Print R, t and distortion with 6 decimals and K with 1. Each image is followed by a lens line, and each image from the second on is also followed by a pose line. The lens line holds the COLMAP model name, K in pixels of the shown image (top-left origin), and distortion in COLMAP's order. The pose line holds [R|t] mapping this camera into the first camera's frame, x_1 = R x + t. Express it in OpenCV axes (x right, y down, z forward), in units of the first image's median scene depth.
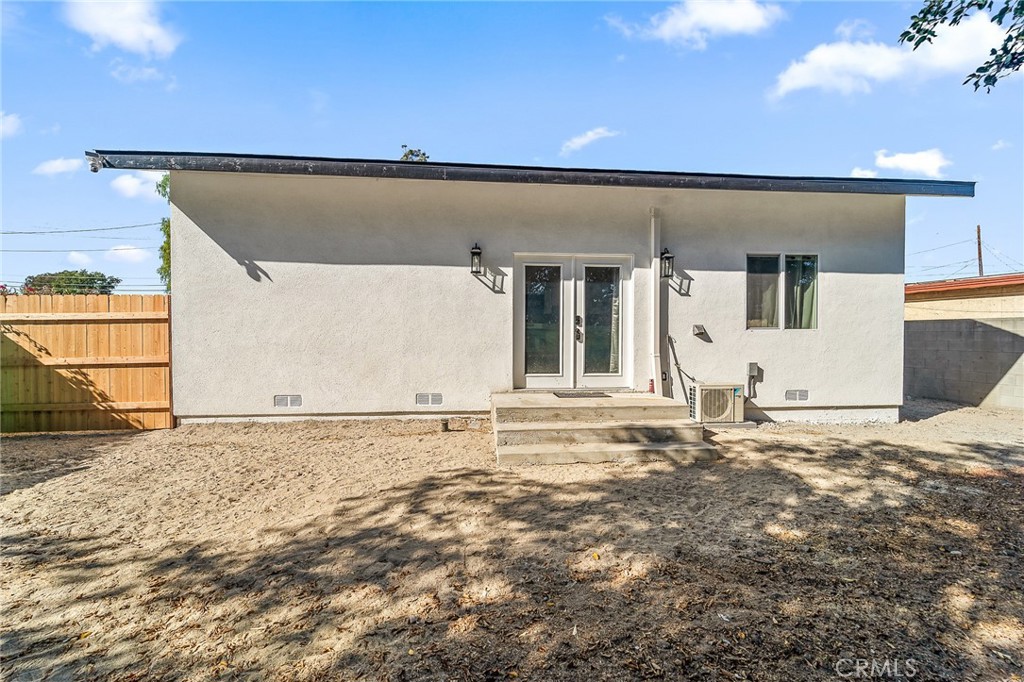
lens RADIAL K [[422.5, 0, 512.0], [0, 422.5, 337.6], [0, 0, 1]] dist [0.001284, 0.000052]
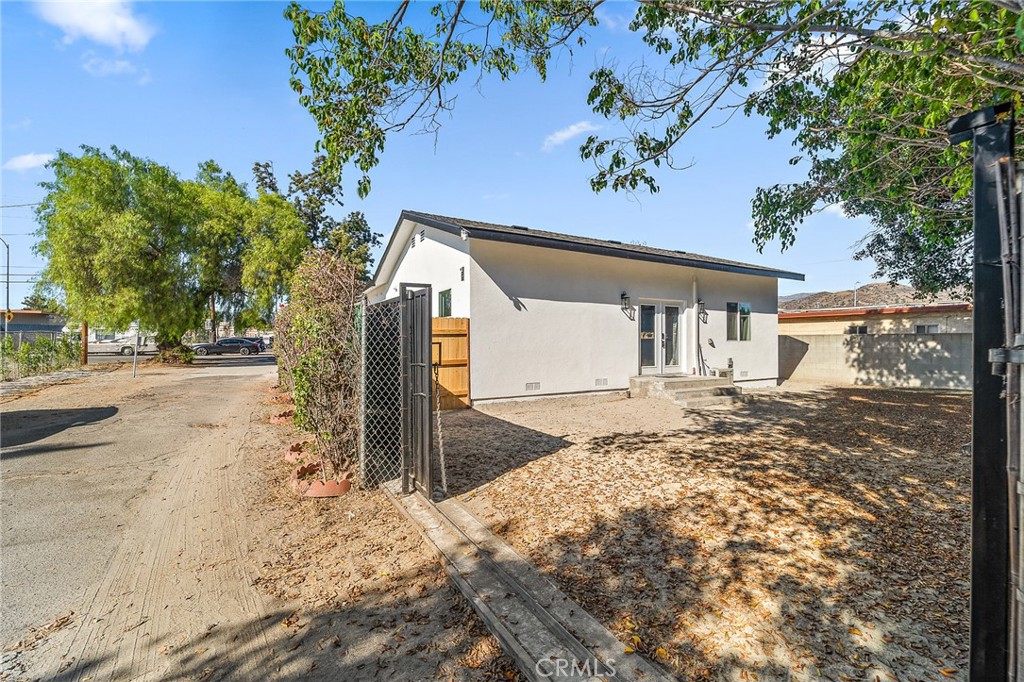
lens RADIAL K [[420.0, 0, 506.2], [0, 420.0, 338.5], [0, 0, 1]] dist [-0.000978, -0.000847]
pose [[0.918728, 0.002620, 0.394882, -1.169187], [0.003318, 0.999891, -0.014354, -0.006231], [-0.394877, 0.014497, 0.918620, -0.383761]]
